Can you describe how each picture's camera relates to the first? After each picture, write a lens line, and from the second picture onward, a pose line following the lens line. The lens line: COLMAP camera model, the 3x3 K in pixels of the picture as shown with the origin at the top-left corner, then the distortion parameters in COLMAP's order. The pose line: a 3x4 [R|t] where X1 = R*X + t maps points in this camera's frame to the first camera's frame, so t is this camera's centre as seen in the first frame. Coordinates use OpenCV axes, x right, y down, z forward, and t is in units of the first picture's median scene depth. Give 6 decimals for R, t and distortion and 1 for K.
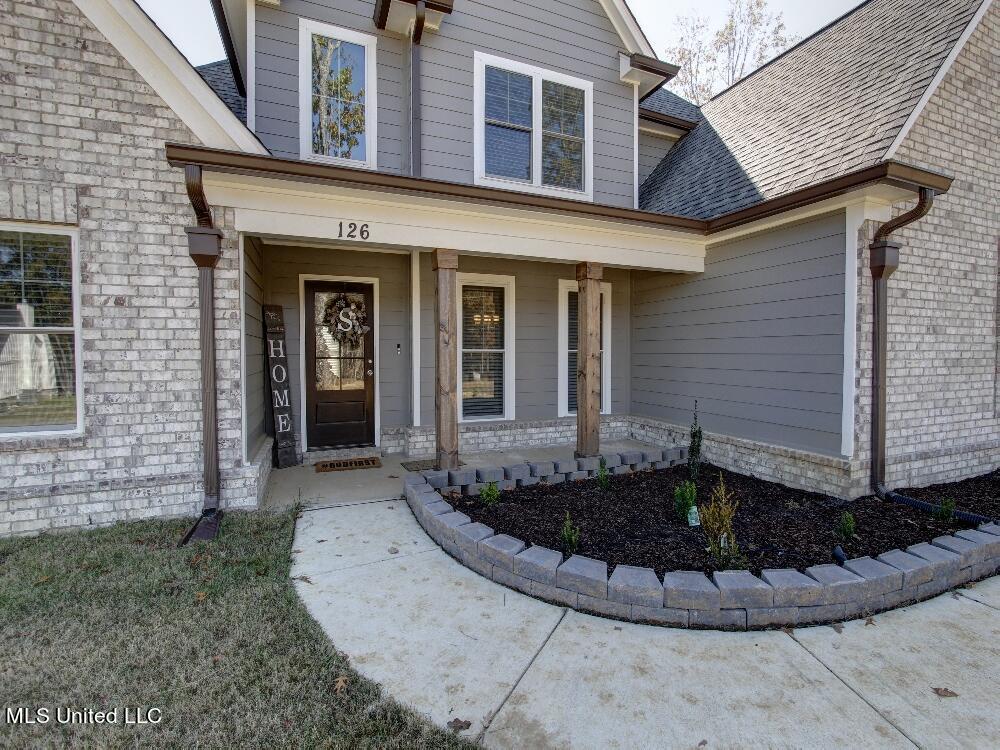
lens RADIAL K [[459.7, 0, 509.0], [0, 459.7, 370.0], [0, 0, 1]] dist [-0.017874, 0.001382]
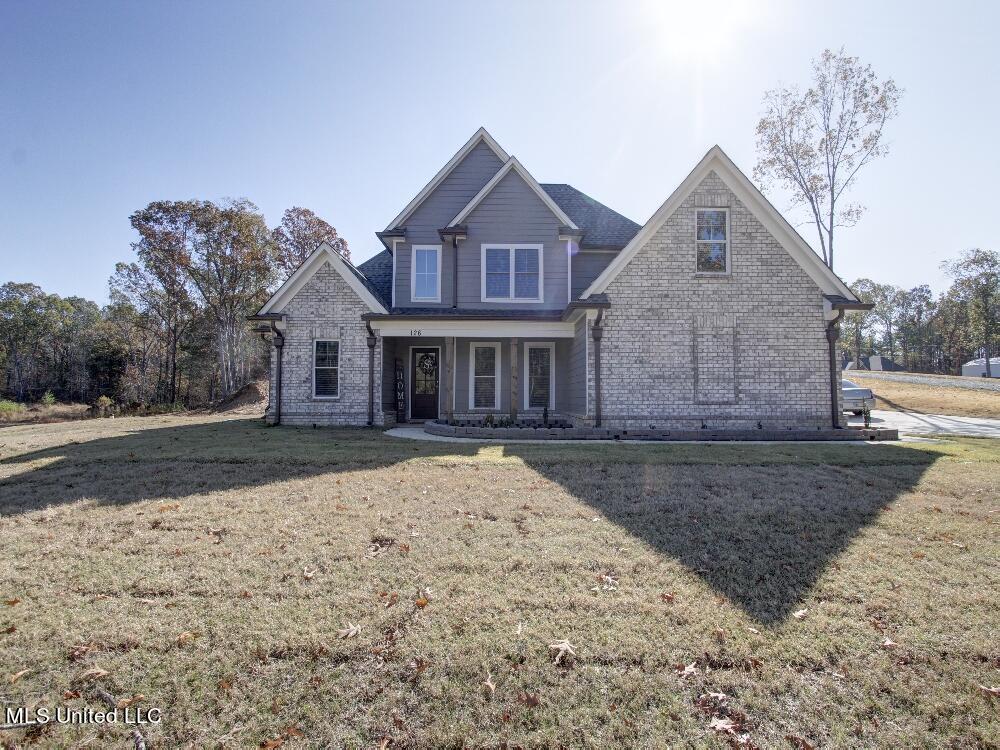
lens RADIAL K [[459.1, 0, 503.5], [0, 459.1, 377.8], [0, 0, 1]] dist [-0.001279, 0.000177]
pose [[0.928975, -0.011936, -0.369951, 1.178014], [-0.017021, 0.997045, -0.074911, 0.176859], [0.369752, 0.075888, 0.926026, -1.386839]]
